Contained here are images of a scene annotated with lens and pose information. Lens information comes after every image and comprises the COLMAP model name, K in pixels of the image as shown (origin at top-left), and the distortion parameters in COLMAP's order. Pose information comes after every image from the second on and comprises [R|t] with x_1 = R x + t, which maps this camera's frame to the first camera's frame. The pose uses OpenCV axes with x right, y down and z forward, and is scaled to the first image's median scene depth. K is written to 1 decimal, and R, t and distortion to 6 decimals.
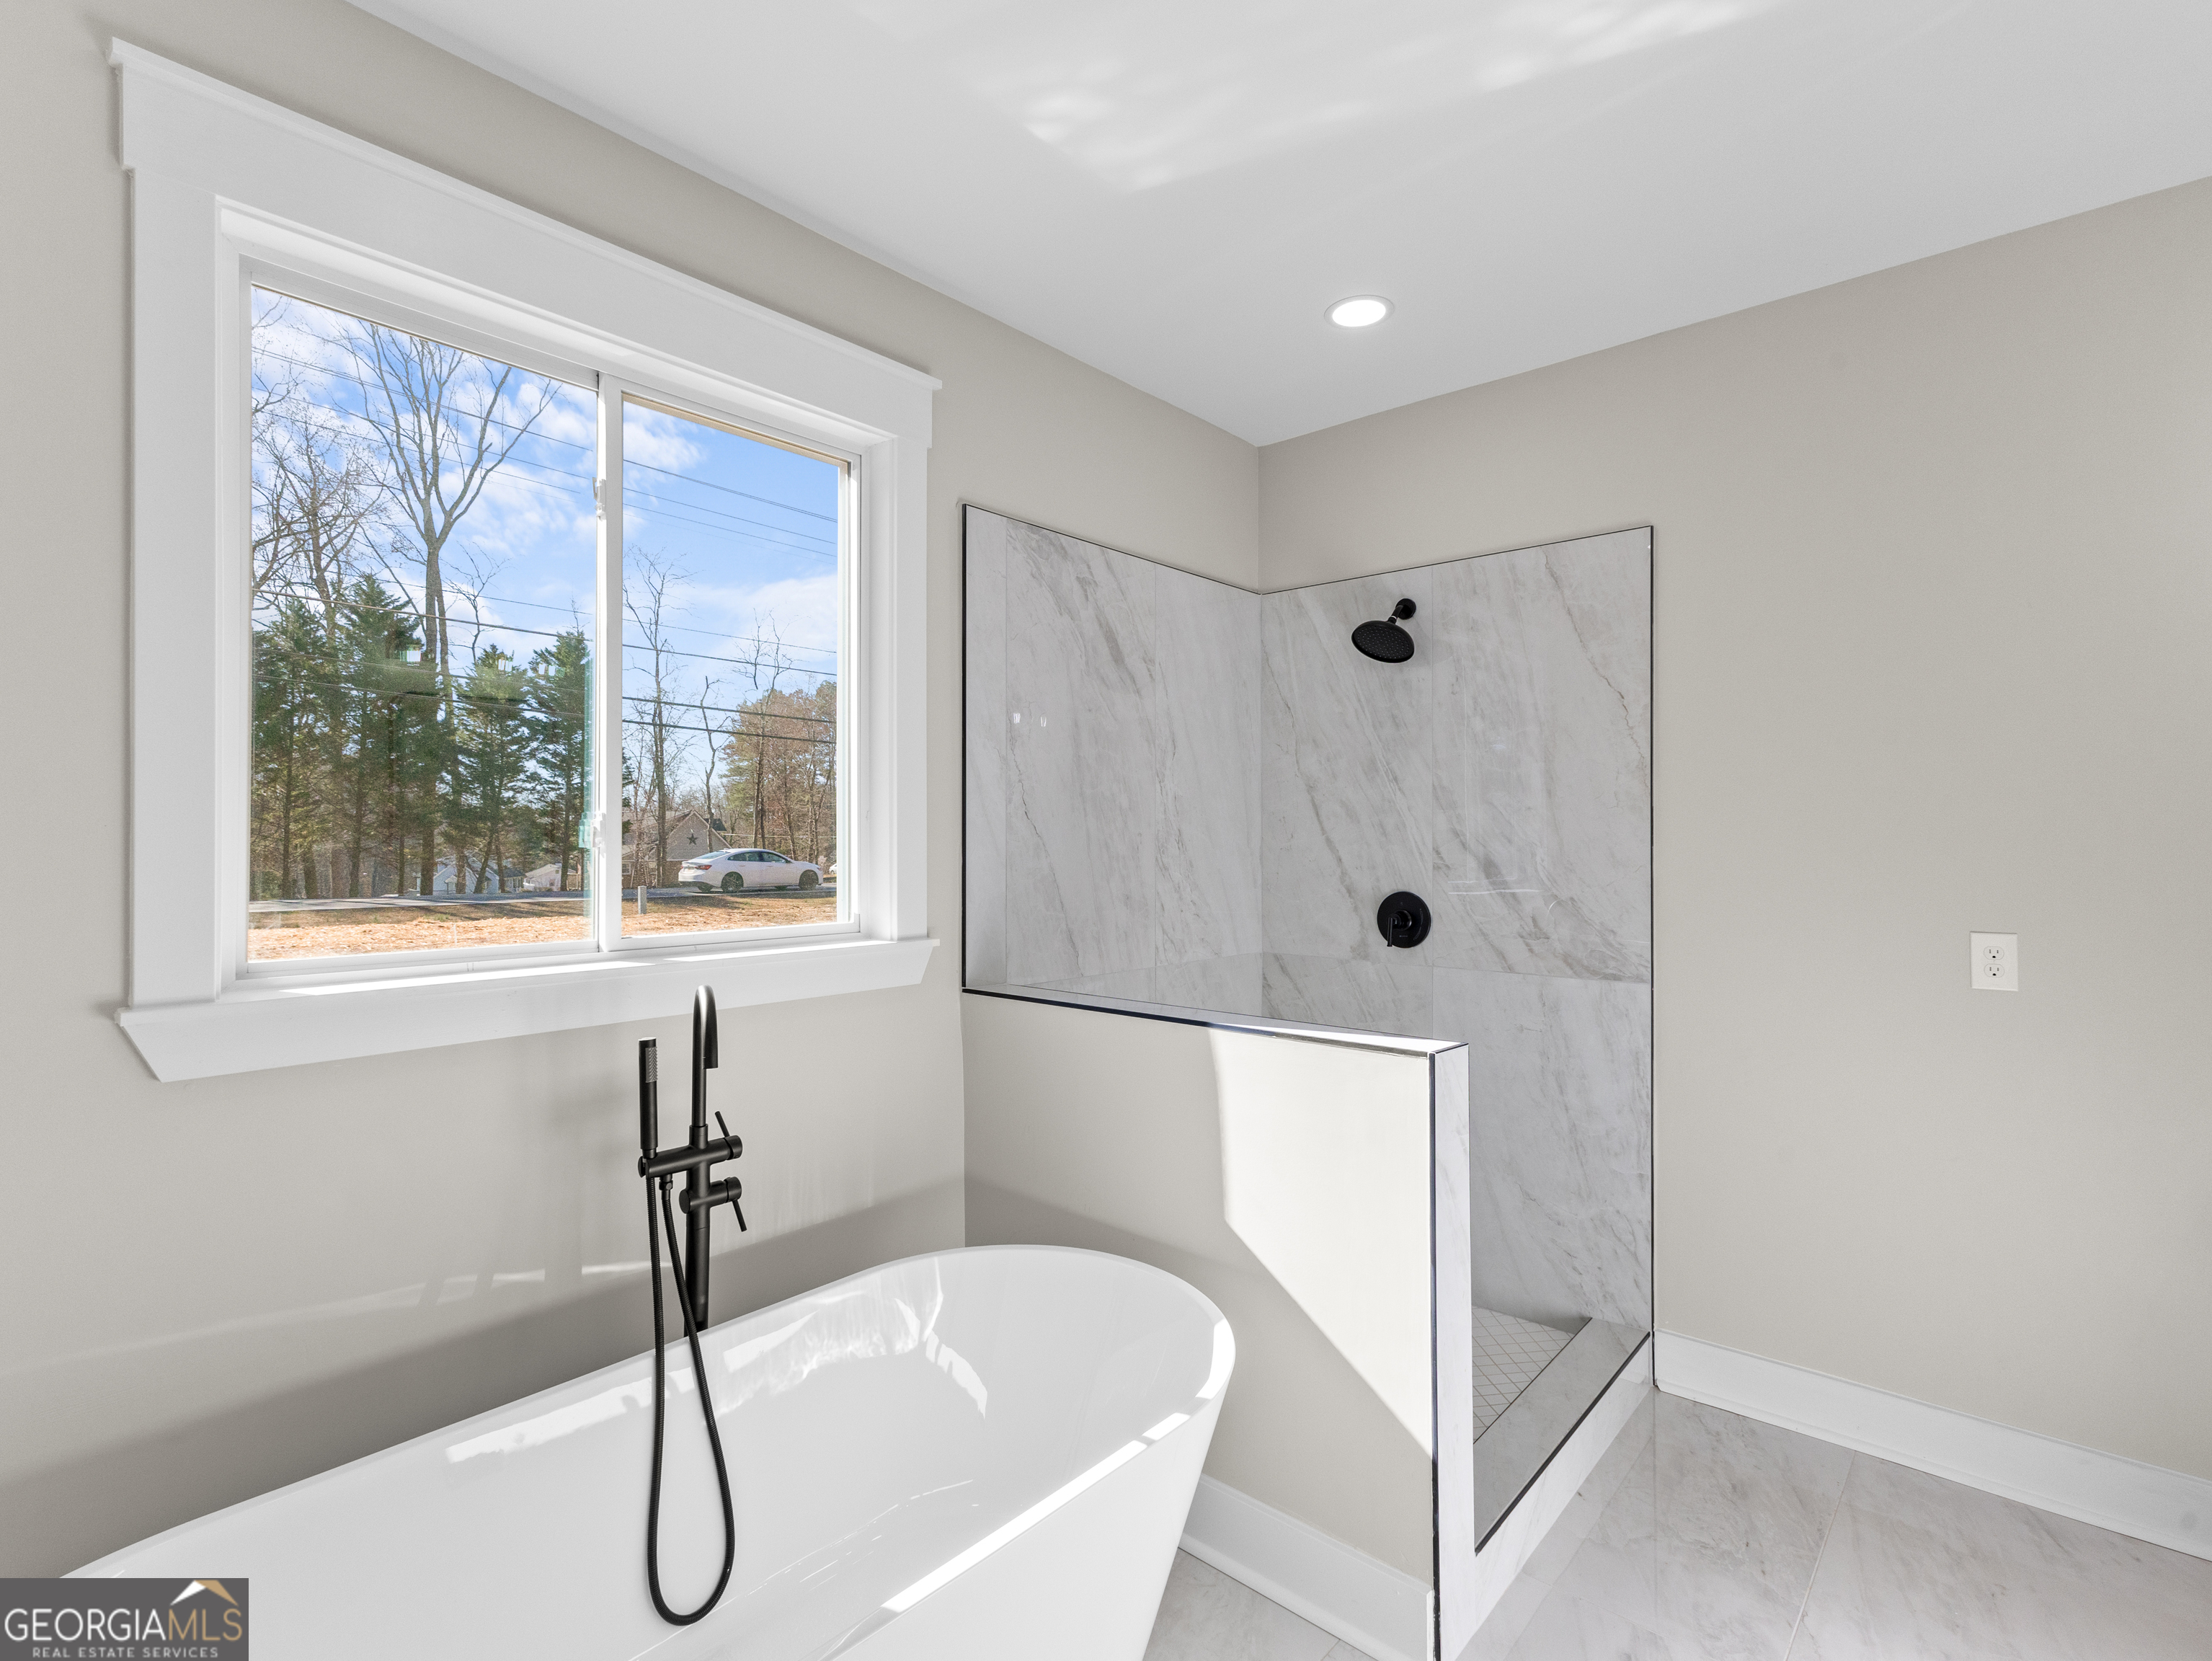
lens RADIAL K [[1076.2, 0, 1106.8], [0, 1076.2, 827.9], [0, 0, 1]] dist [0.011188, -0.001827]
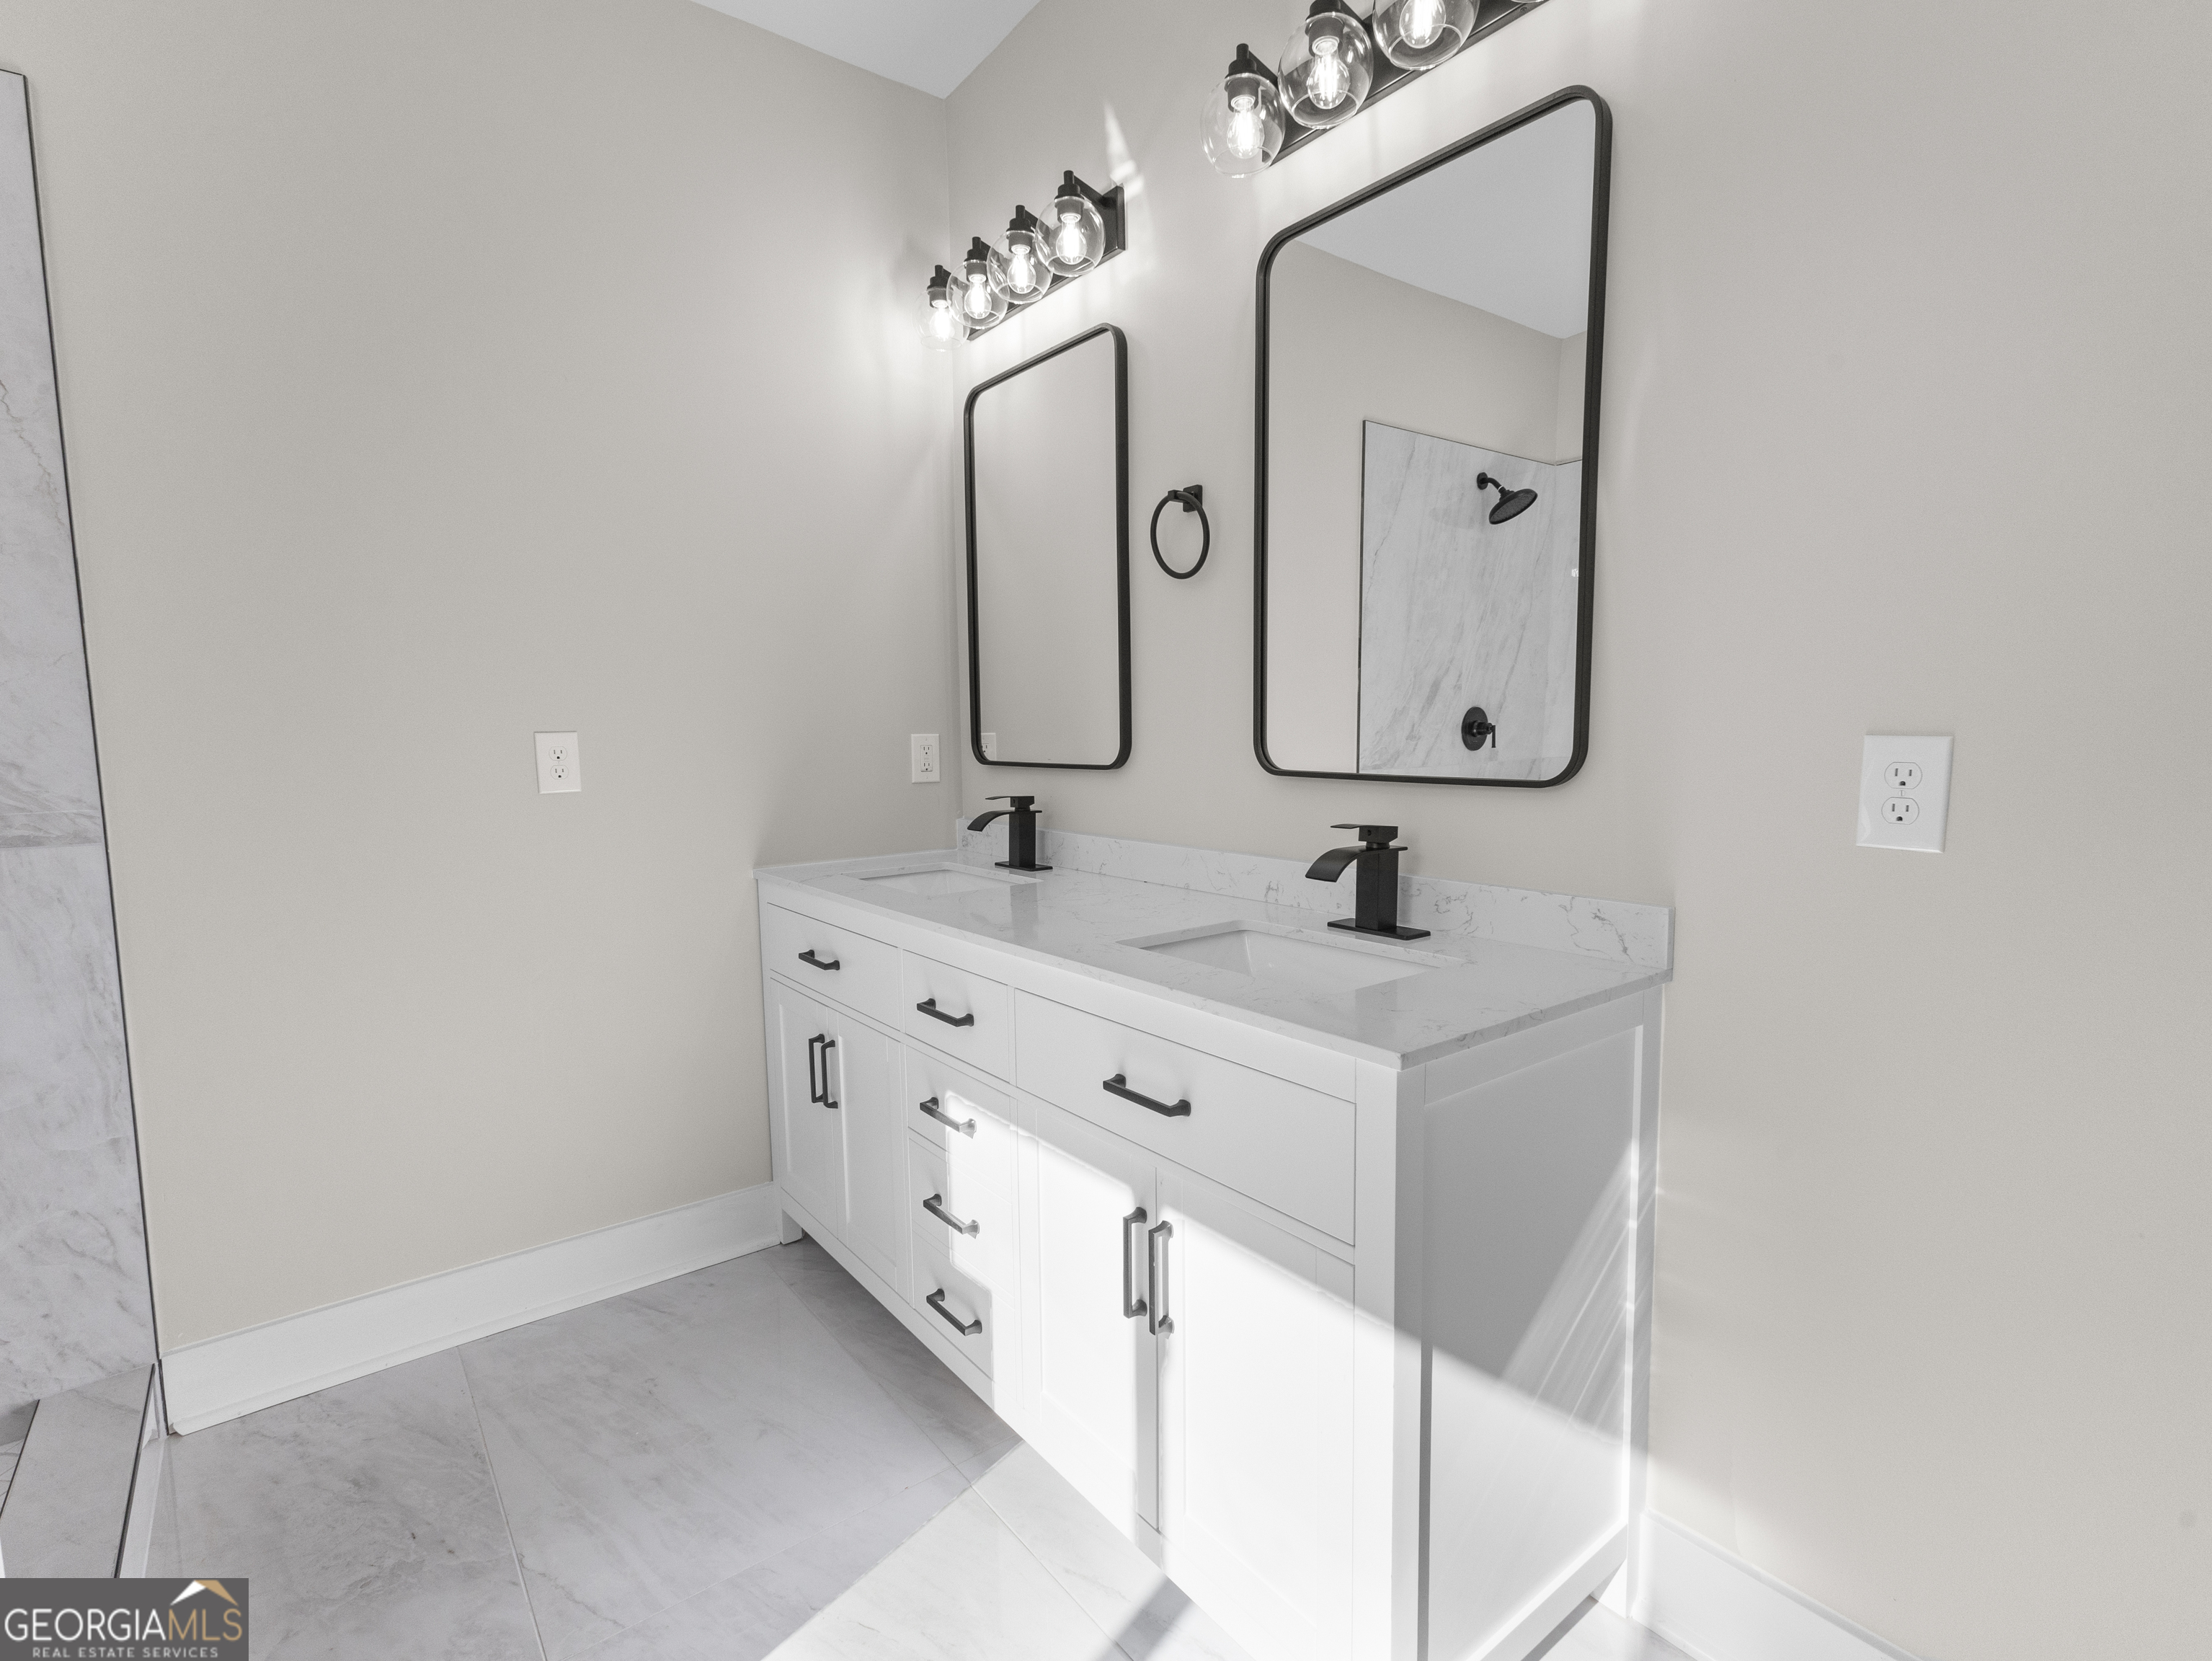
lens RADIAL K [[1076.2, 0, 1111.5], [0, 1076.2, 825.9], [0, 0, 1]] dist [0.011188, -0.001827]
pose [[0.184404, -0.097081, 0.978044, -0.009815], [0.003306, 0.995165, 0.098157, 0.084506], [-0.982845, -0.014868, 0.183834, 0.345575]]
